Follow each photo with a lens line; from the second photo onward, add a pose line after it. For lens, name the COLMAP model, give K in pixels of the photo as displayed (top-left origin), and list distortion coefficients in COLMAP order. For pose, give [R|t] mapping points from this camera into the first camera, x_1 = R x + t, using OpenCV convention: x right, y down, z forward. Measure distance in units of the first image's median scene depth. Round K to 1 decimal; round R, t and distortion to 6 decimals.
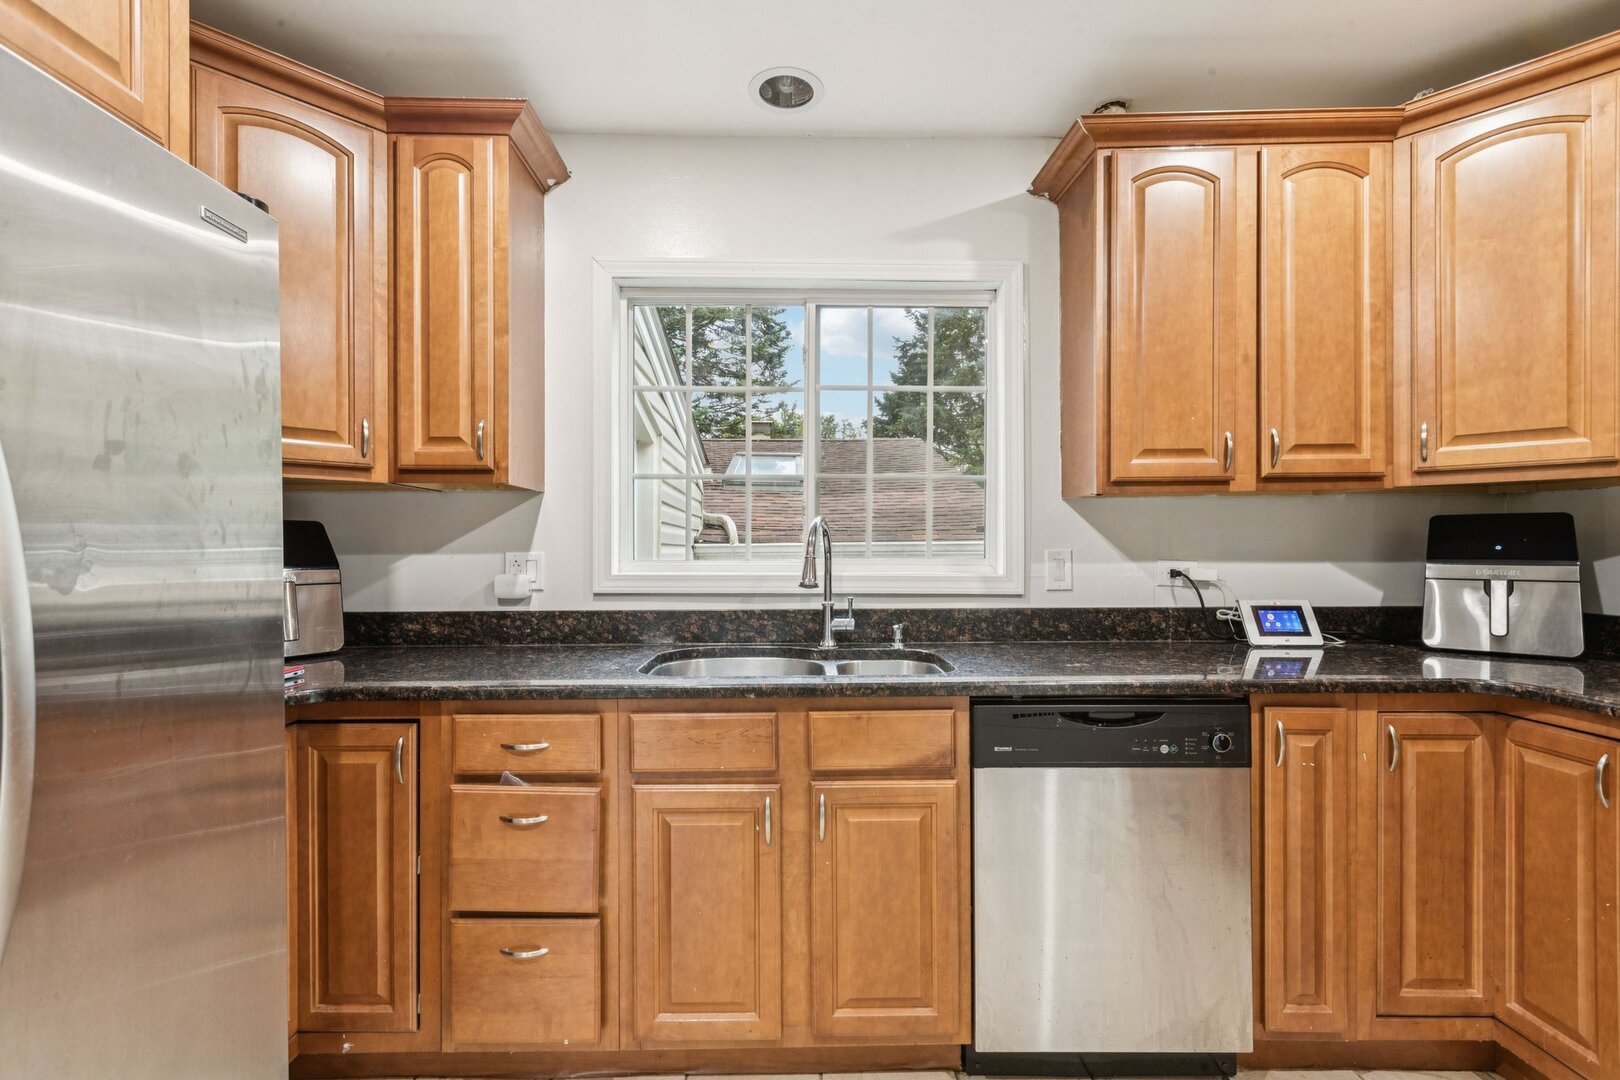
lens RADIAL K [[726.2, 0, 812.2], [0, 726.2, 544.6], [0, 0, 1]] dist [0.002195, -0.001133]
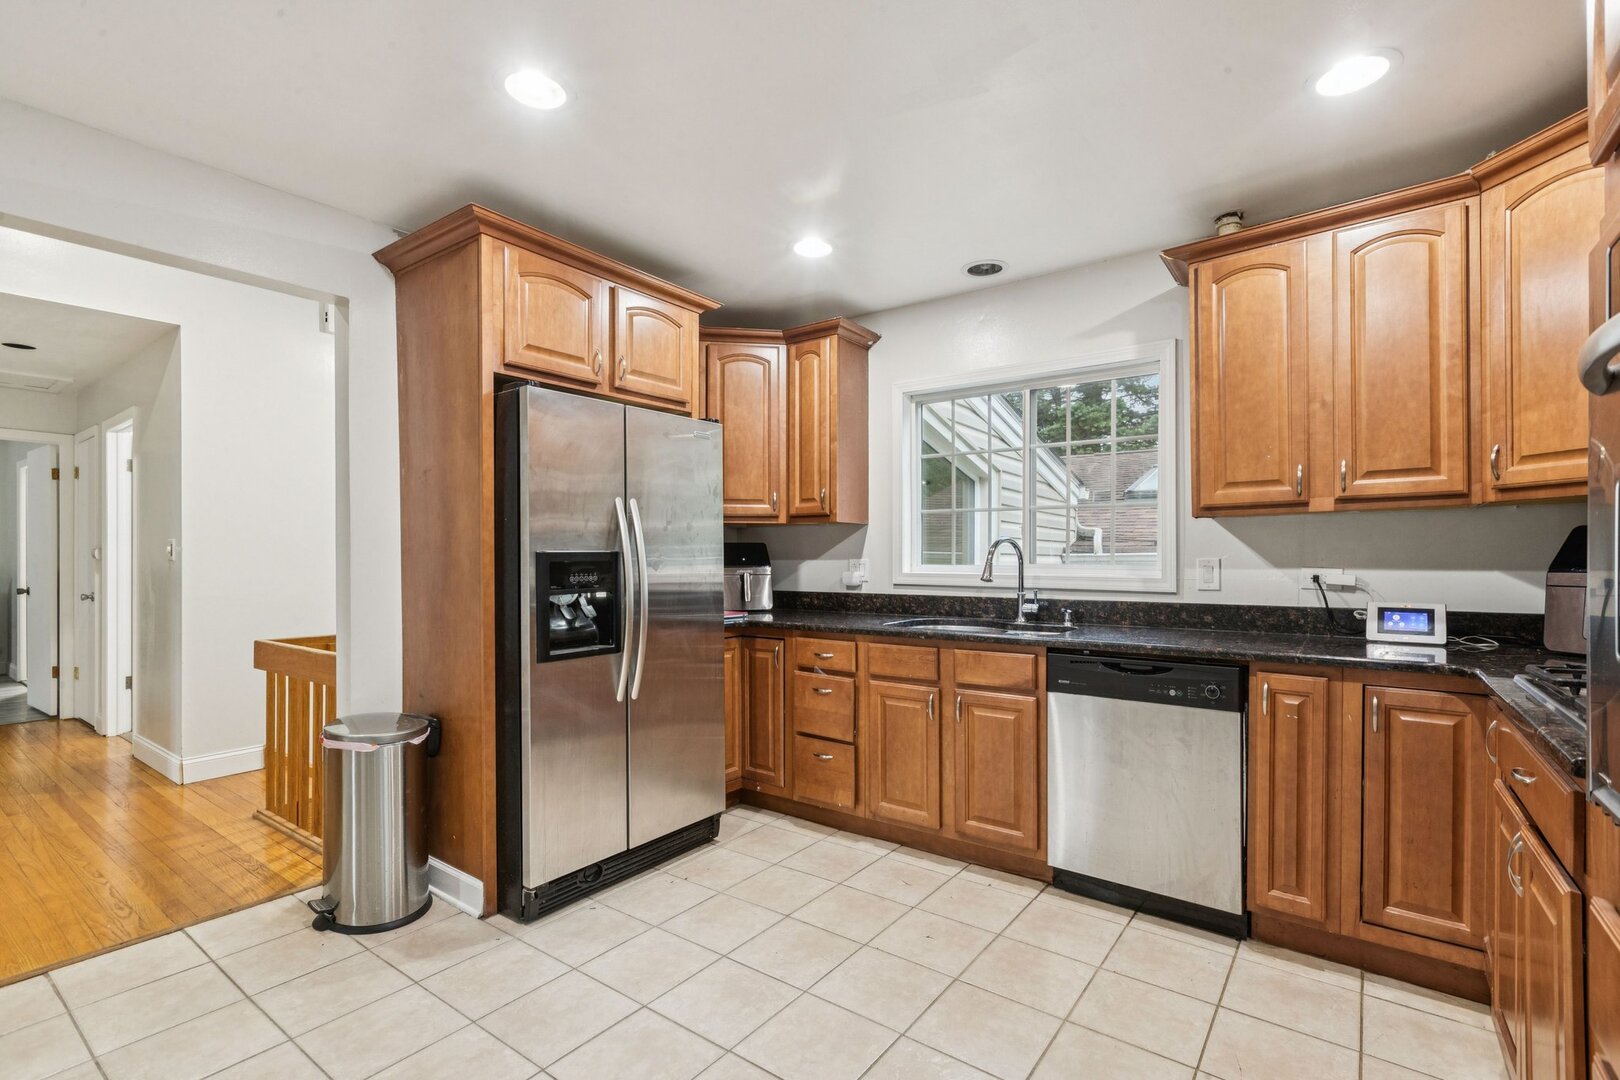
lens RADIAL K [[726.2, 0, 812.2], [0, 726.2, 544.6], [0, 0, 1]] dist [0.002195, -0.001133]
pose [[0.796324, -0.009431, -0.604796, 0.660449], [0.001718, 0.999910, -0.013329, -0.001478], [0.604867, 0.009575, 0.796269, -0.517957]]
